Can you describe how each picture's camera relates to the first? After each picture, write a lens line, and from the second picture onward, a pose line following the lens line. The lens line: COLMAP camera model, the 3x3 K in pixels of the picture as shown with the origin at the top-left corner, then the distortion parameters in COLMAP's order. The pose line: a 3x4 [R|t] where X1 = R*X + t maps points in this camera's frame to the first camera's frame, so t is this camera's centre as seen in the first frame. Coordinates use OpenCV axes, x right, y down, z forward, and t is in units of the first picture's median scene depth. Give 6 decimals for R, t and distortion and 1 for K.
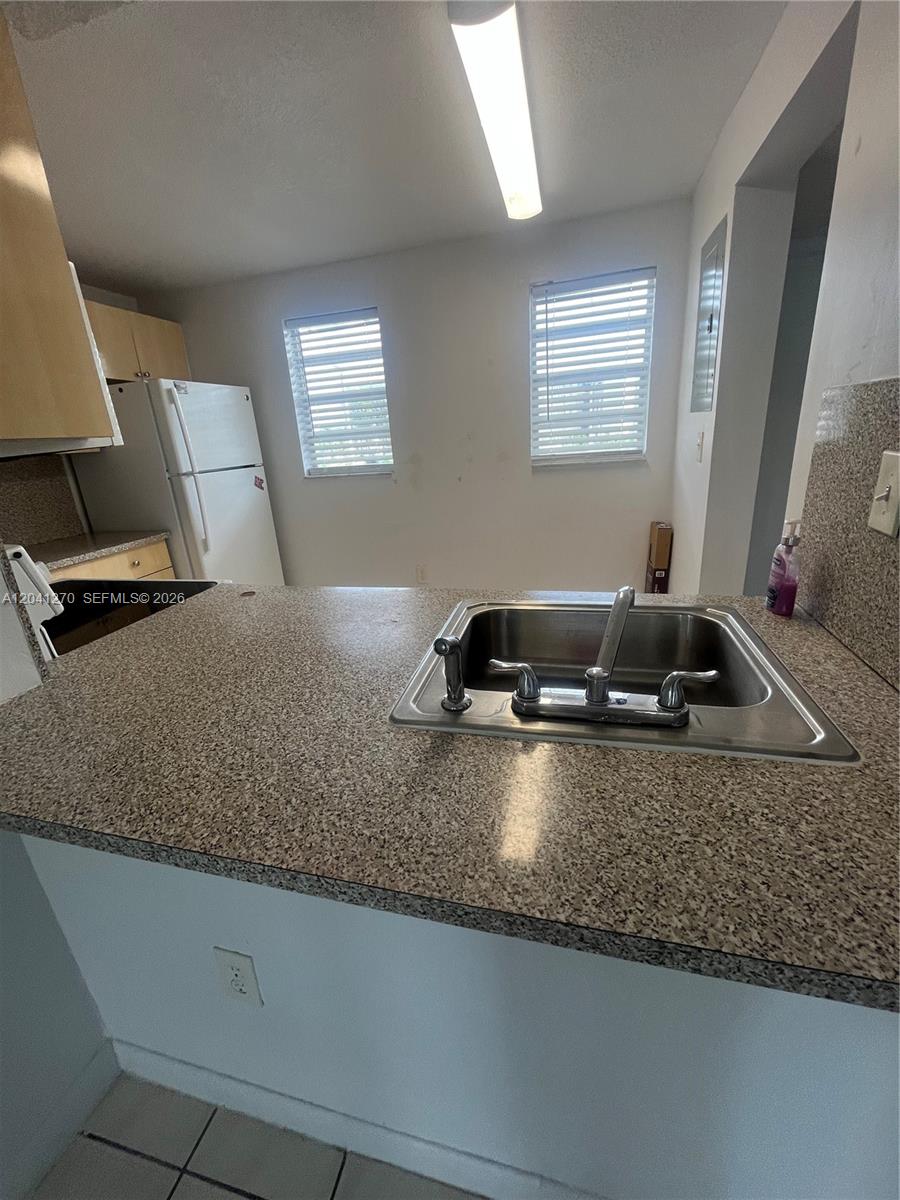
lens RADIAL K [[485.3, 0, 450.0], [0, 485.3, 600.0], [0, 0, 1]] dist [0.000645, 0.000231]
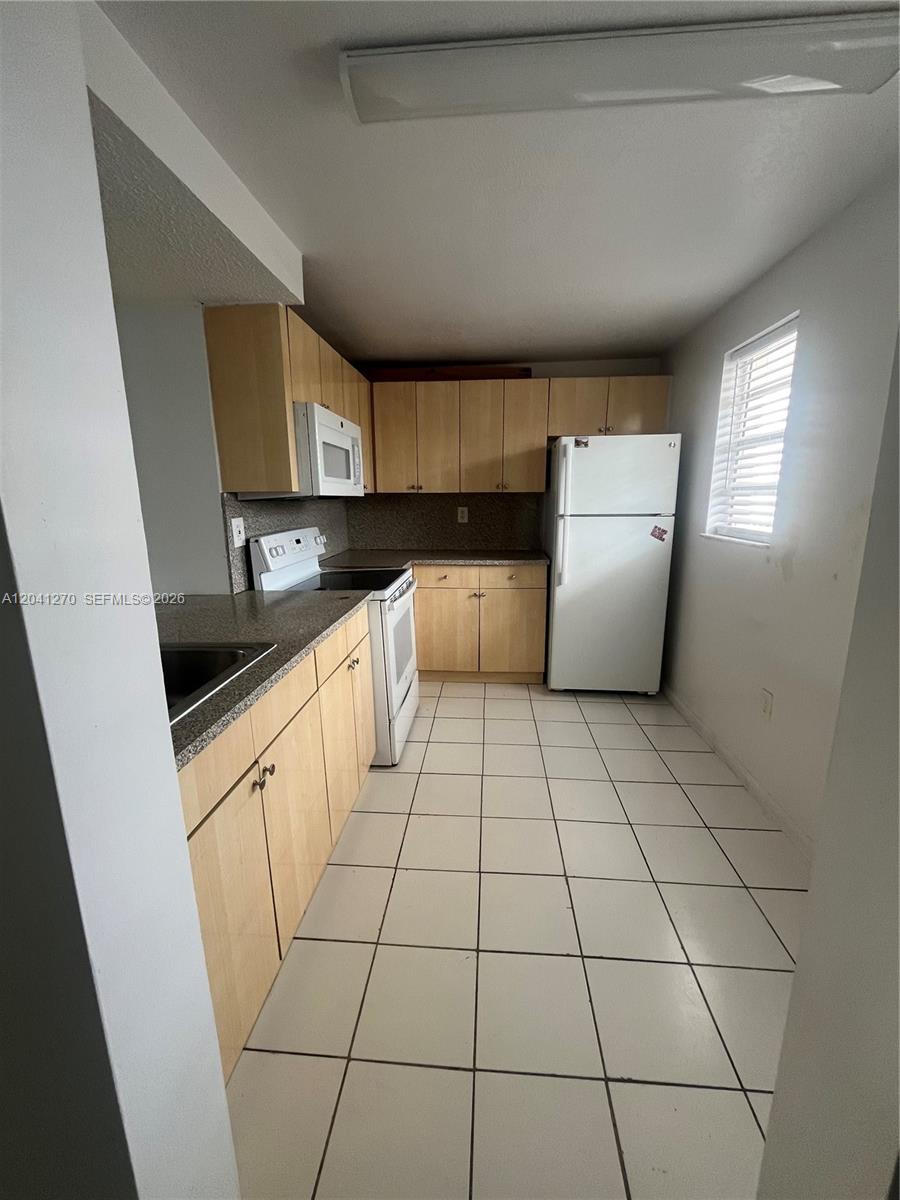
lens RADIAL K [[485.3, 0, 450.0], [0, 485.3, 600.0], [0, 0, 1]] dist [0.000645, 0.000231]
pose [[0.173625, 0.269969, -0.947085, 0.477957], [-0.321133, 0.924646, 0.204701, -0.190263], [0.930982, 0.268600, 0.247238, 0.438837]]
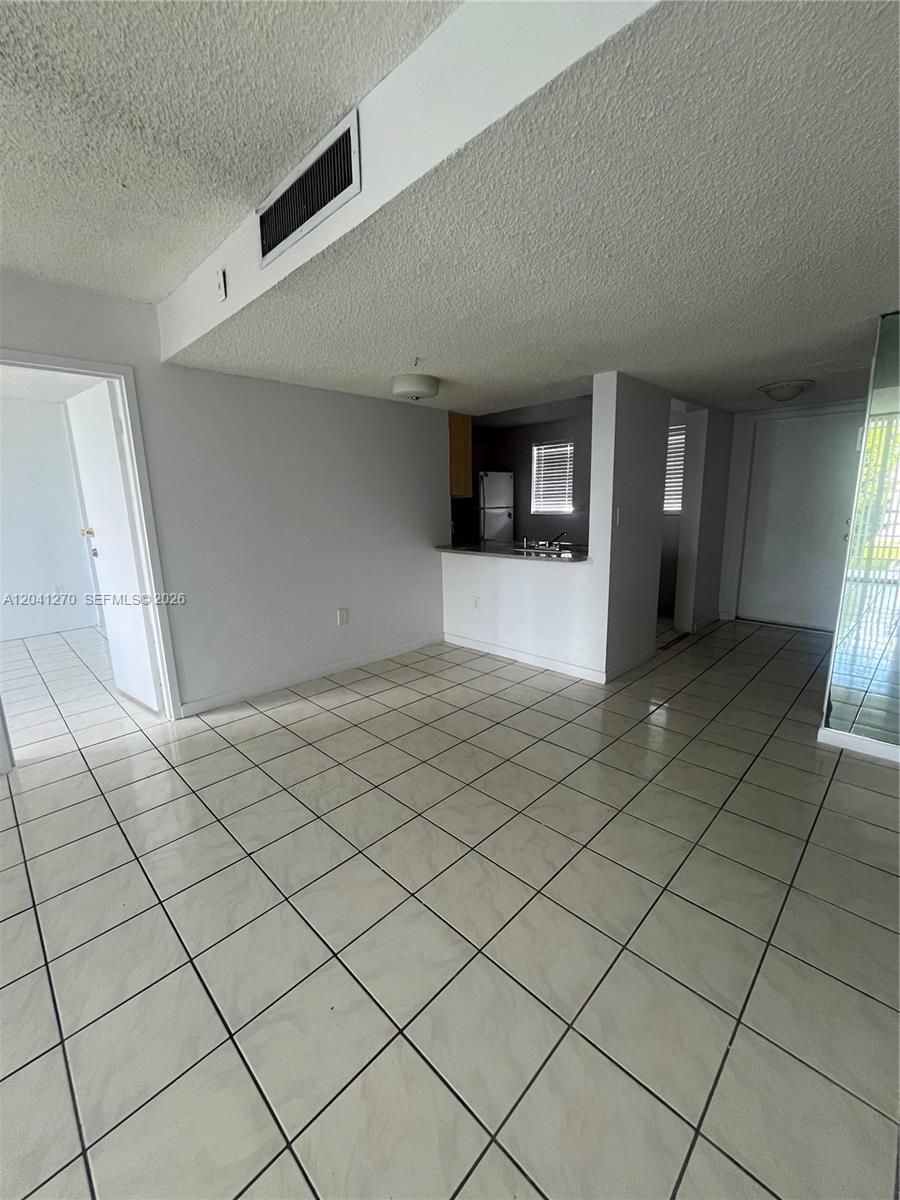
lens RADIAL K [[485.3, 0, 450.0], [0, 485.3, 600.0], [0, 0, 1]] dist [0.000645, 0.000231]
pose [[0.864154, 0.146220, -0.481516, 0.482628], [-0.196206, 0.979029, -0.054822, 0.305100], [0.463402, 0.141851, 0.874721, -0.978093]]
